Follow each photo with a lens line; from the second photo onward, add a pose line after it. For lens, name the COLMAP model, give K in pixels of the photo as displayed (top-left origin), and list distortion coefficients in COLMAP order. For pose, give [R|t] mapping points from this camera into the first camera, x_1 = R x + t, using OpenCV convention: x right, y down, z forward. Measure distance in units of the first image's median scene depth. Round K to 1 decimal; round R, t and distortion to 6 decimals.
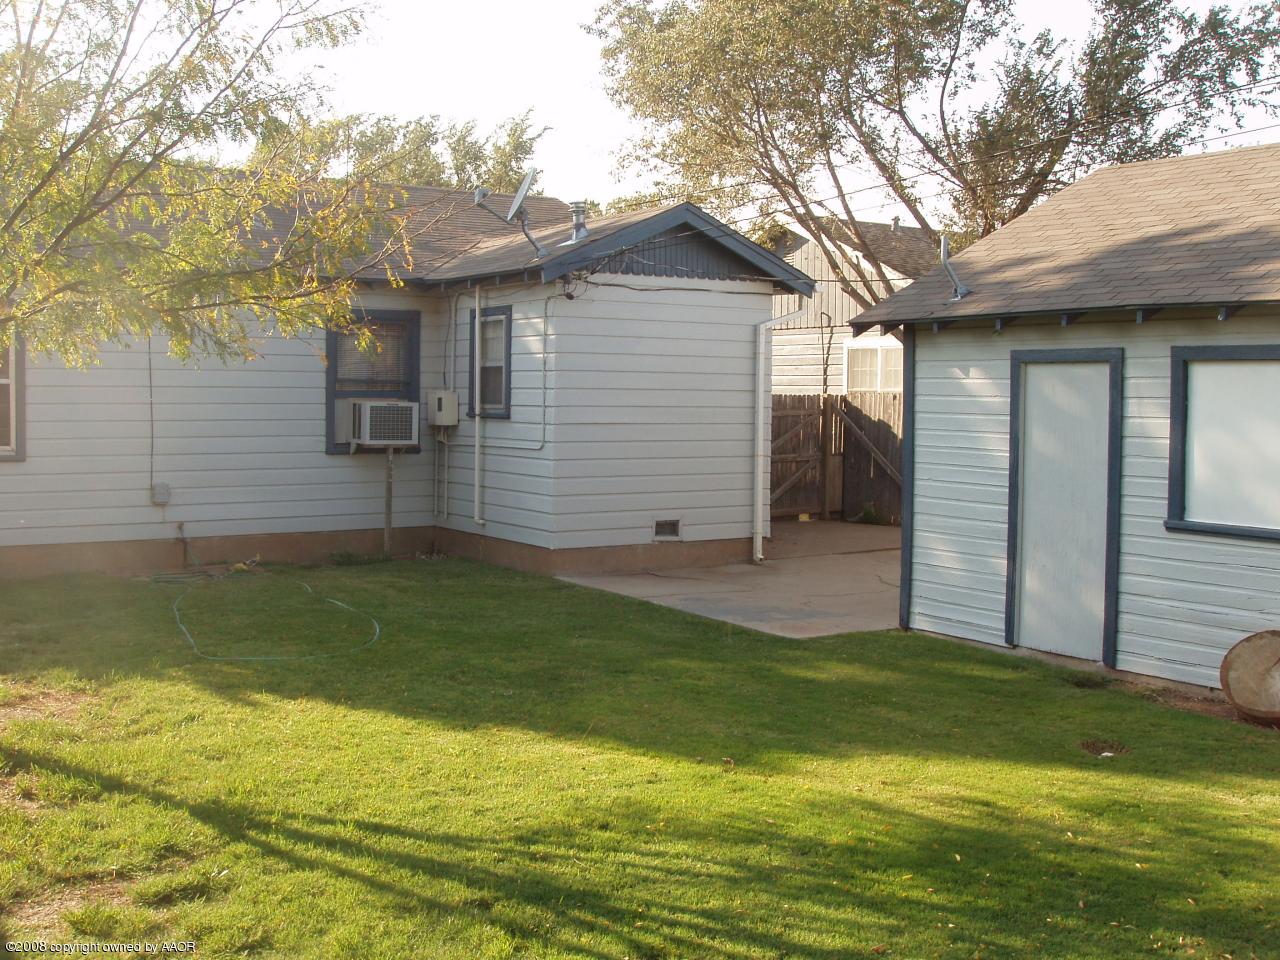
lens RADIAL K [[1447.3, 0, 640.3], [0, 1447.3, 480.3], [0, 0, 1]] dist [-0.120666, 0.000000]
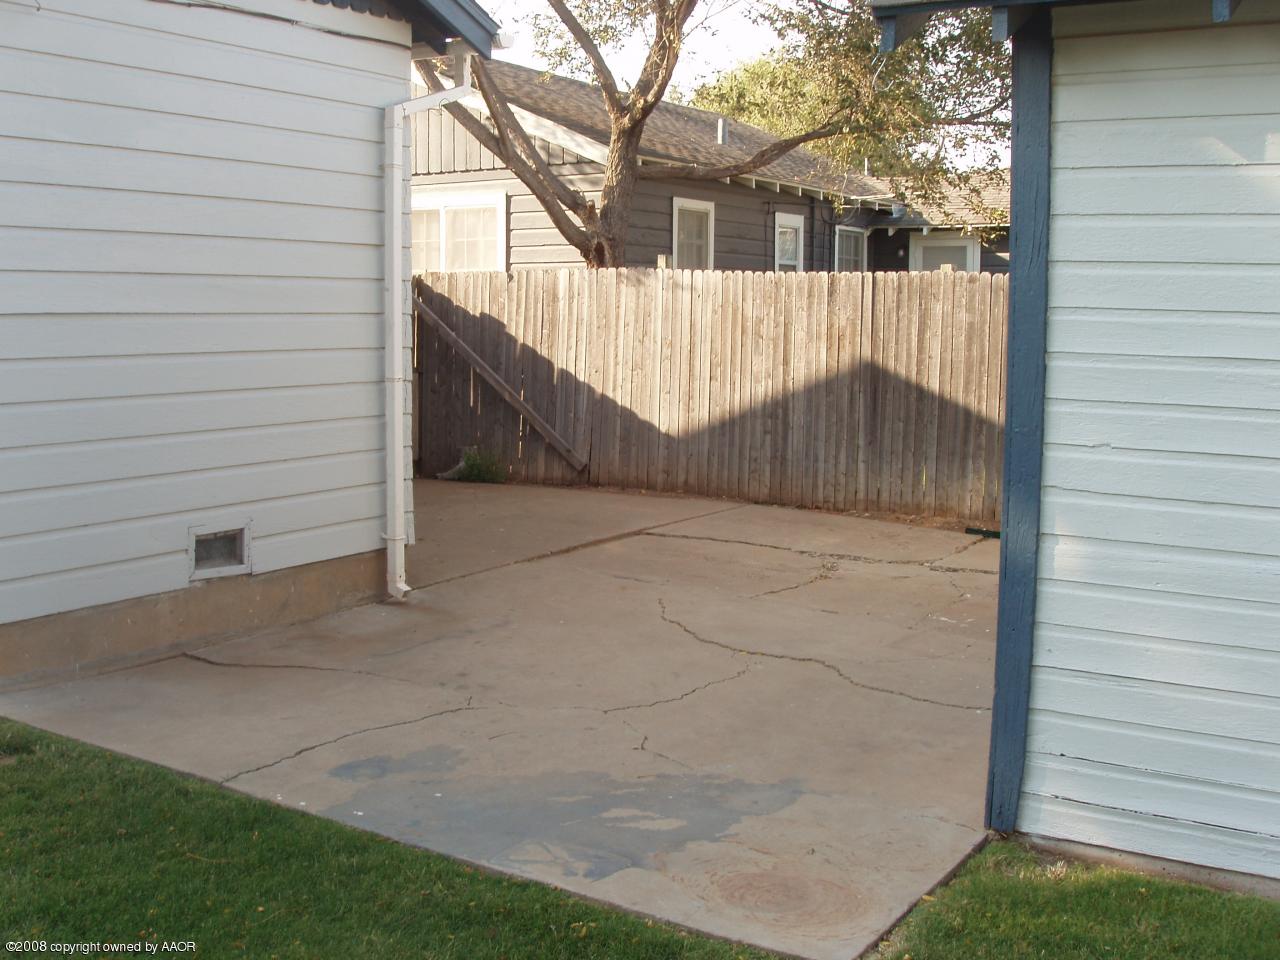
lens RADIAL K [[1447.3, 0, 637.7], [0, 1447.3, 473.9], [0, 0, 1]] dist [-0.120666, 0.000000]
pose [[0.911213, -0.049633, 0.408935, -0.042508], [0.025688, 0.997629, 0.063844, -0.014659], [-0.411134, -0.047671, 0.910328, 0.529128]]
